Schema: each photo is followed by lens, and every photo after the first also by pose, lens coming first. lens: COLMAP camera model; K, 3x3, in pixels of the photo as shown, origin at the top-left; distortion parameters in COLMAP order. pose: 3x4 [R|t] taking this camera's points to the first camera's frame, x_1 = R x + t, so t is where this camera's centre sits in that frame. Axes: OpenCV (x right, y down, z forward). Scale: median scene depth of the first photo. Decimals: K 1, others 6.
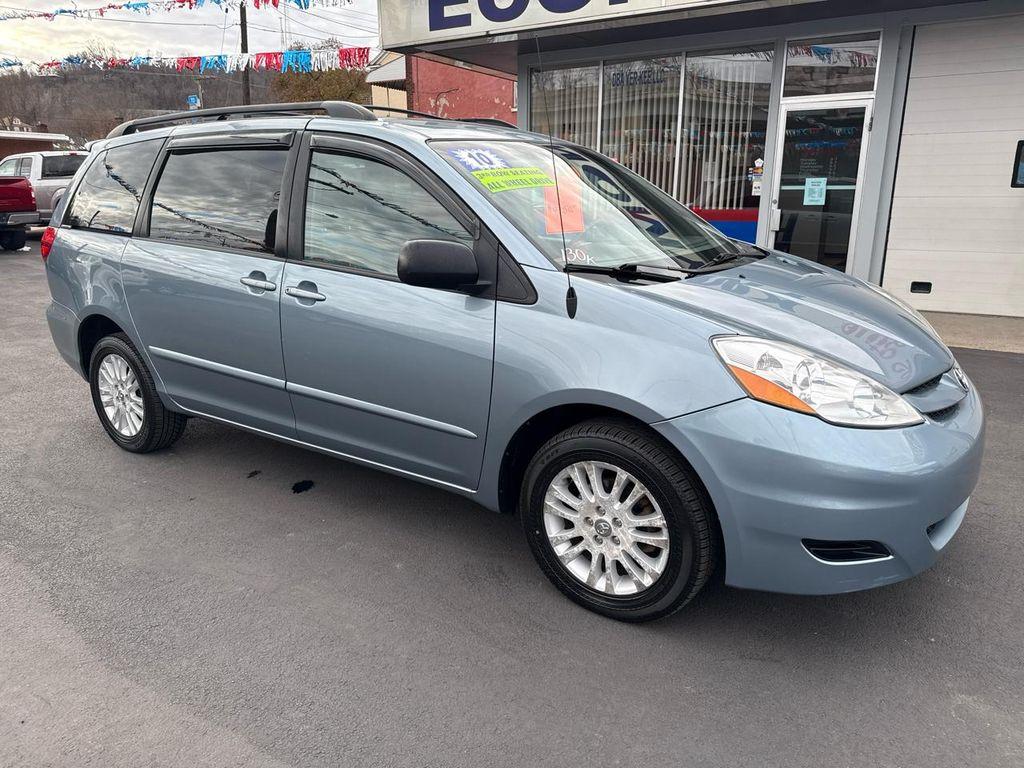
lens RADIAL K [[797.7, 0, 528.7], [0, 797.7, 389.8], [0, 0, 1]] dist [0.063058, -0.090427]
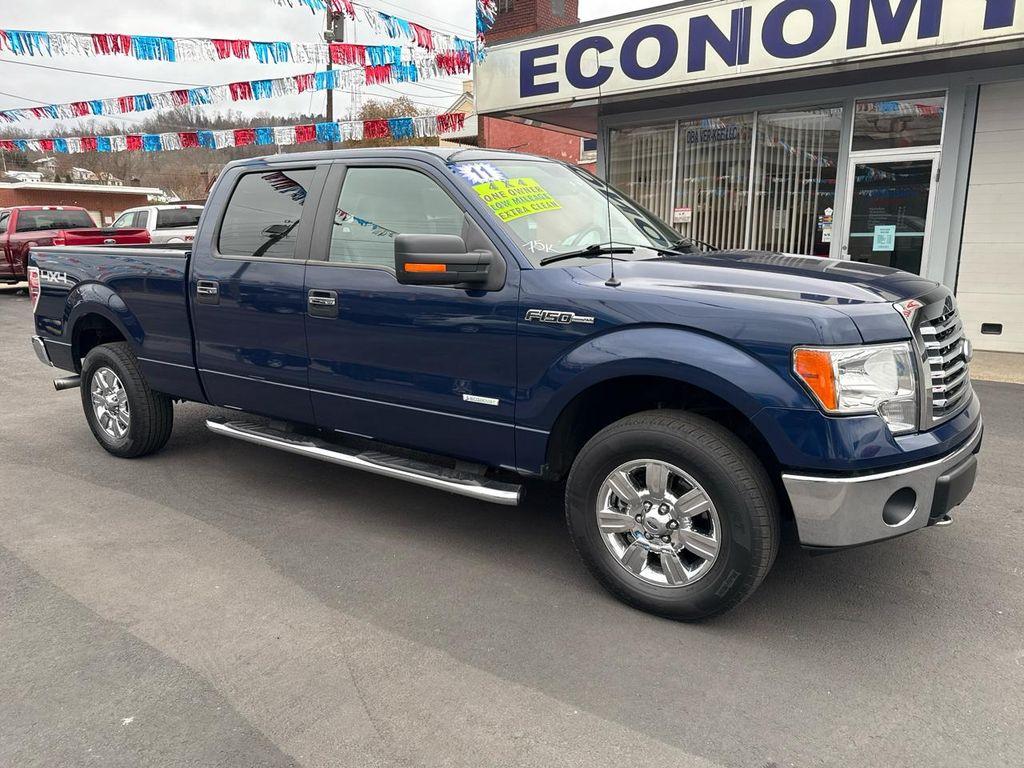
lens RADIAL K [[797.7, 0, 507.9], [0, 797.7, 382.2], [0, 0, 1]] dist [0.063058, -0.090427]
pose [[0.995640, 0.012170, -0.092483, -0.033828], [-0.018164, 0.997768, -0.064253, 0.018128], [0.091494, 0.065652, 0.993639, -0.079025]]
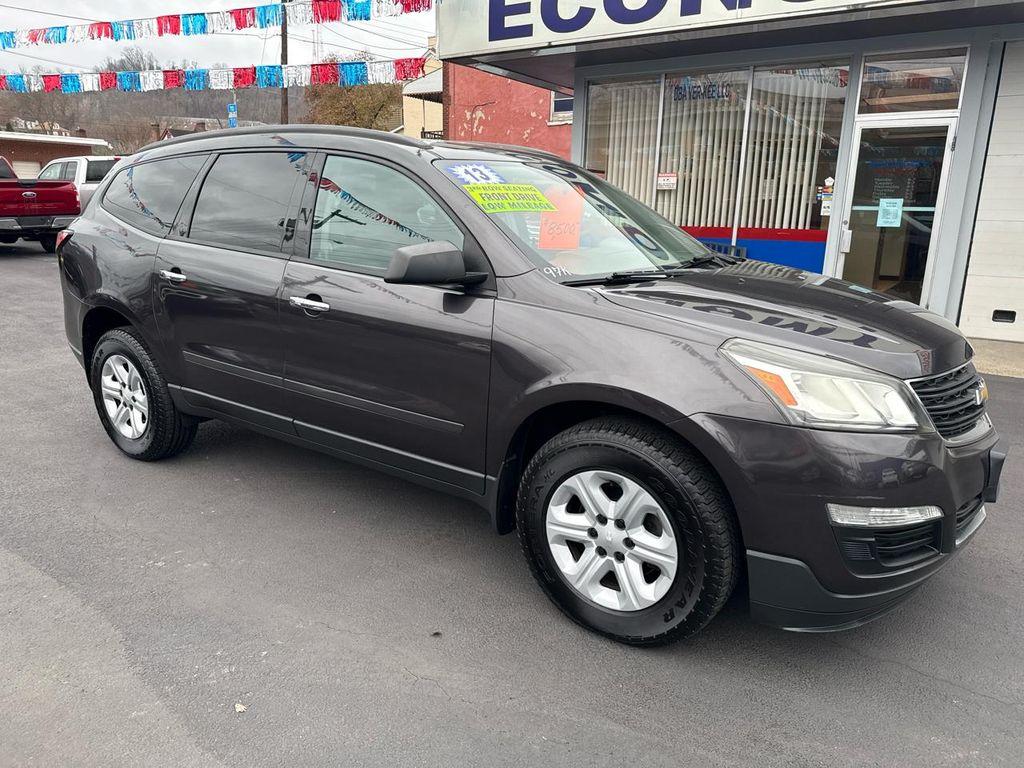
lens RADIAL K [[797.7, 0, 513.0], [0, 797.7, 383.3], [0, 0, 1]] dist [0.063058, -0.090427]
pose [[0.998777, 0.029830, -0.039442, -0.044048], [-0.030723, 0.999281, -0.022222, -0.009729], [0.038751, 0.023407, 0.998975, 0.034681]]
